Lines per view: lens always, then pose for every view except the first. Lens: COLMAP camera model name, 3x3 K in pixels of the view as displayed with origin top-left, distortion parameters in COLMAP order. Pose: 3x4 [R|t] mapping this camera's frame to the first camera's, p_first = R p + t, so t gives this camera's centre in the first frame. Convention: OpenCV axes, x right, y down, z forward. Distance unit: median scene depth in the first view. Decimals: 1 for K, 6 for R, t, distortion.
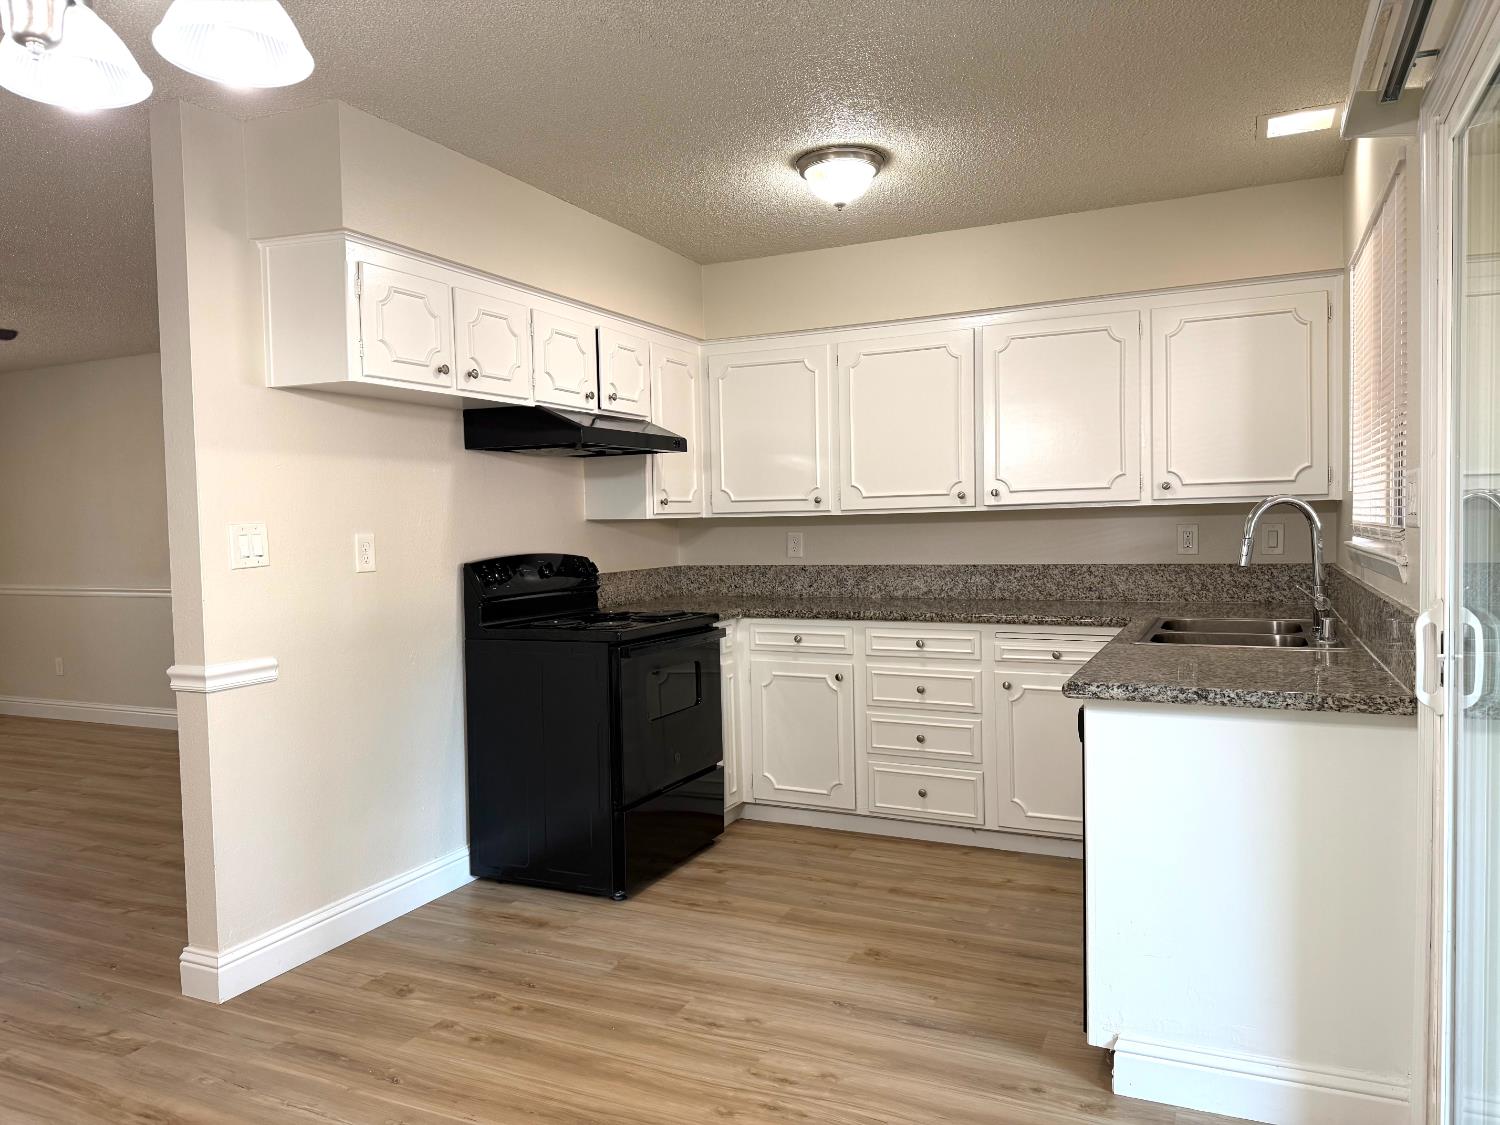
lens RADIAL K [[1062.4, 0, 751.9], [0, 1062.4, 557.9], [0, 0, 1]] dist [0.056971, -0.025799]
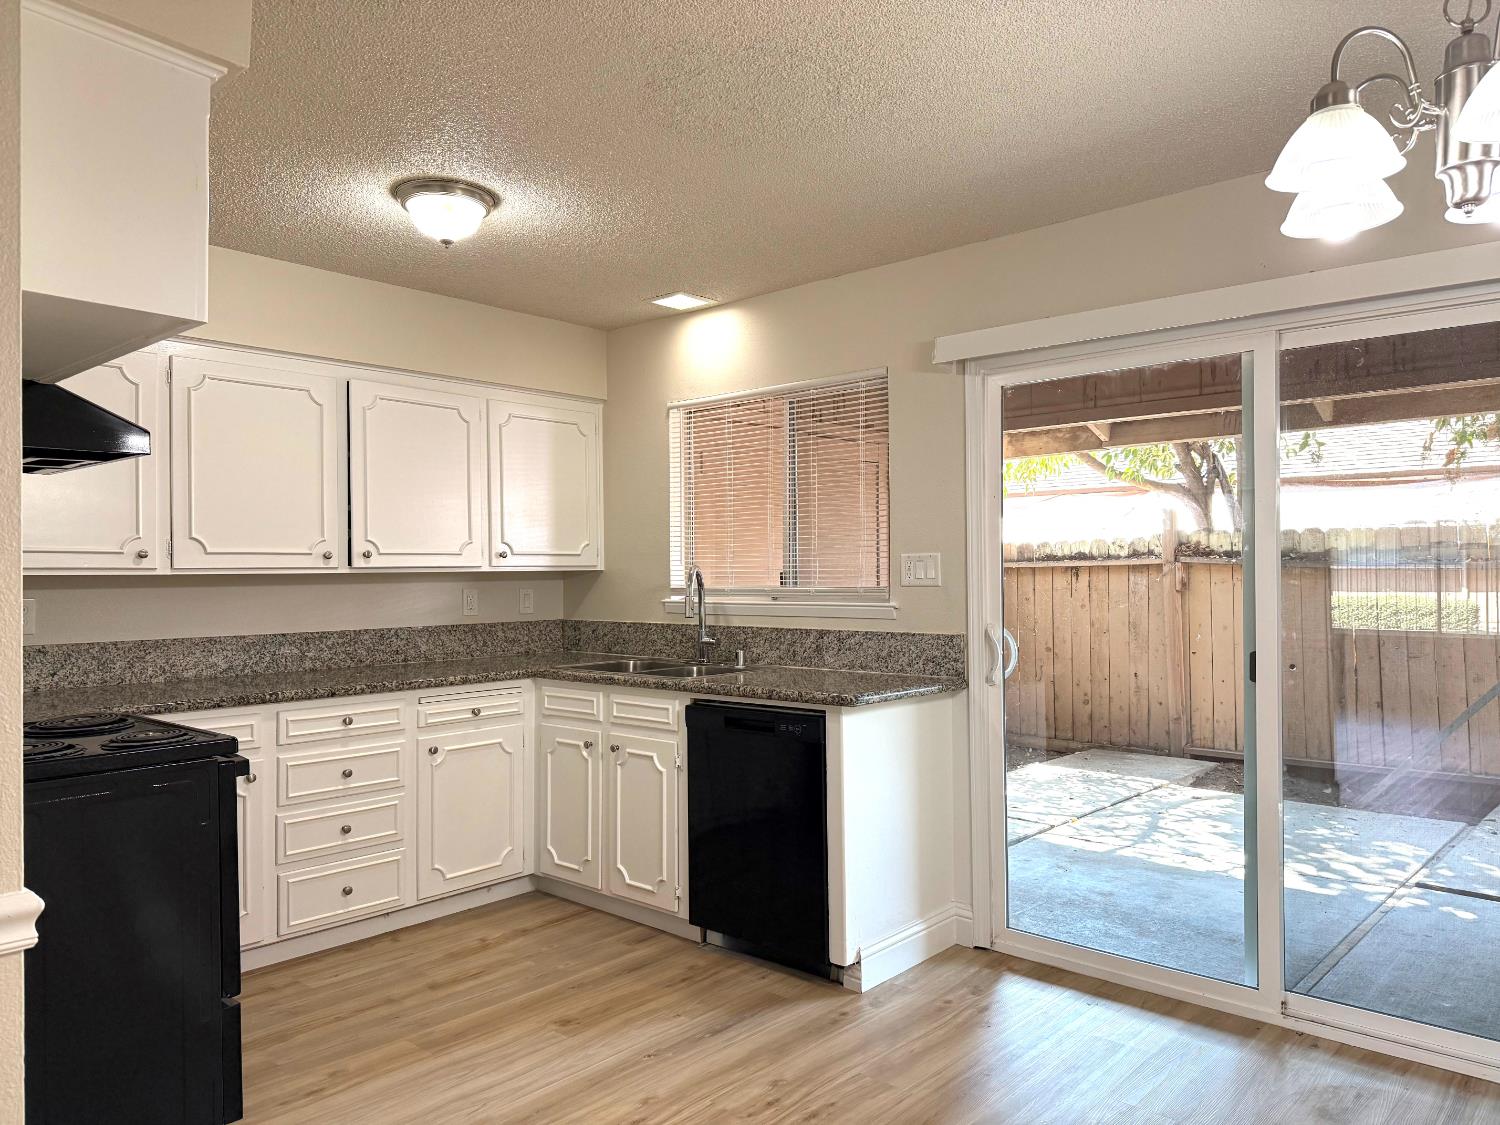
lens RADIAL K [[1062.4, 0, 748.7], [0, 1062.4, 561.7], [0, 0, 1]] dist [0.056971, -0.025799]
pose [[0.297871, 0.029537, 0.954149, -0.613000], [0.034679, 0.998527, -0.041737, -0.003132], [-0.953976, 0.045521, 0.296408, 0.414259]]
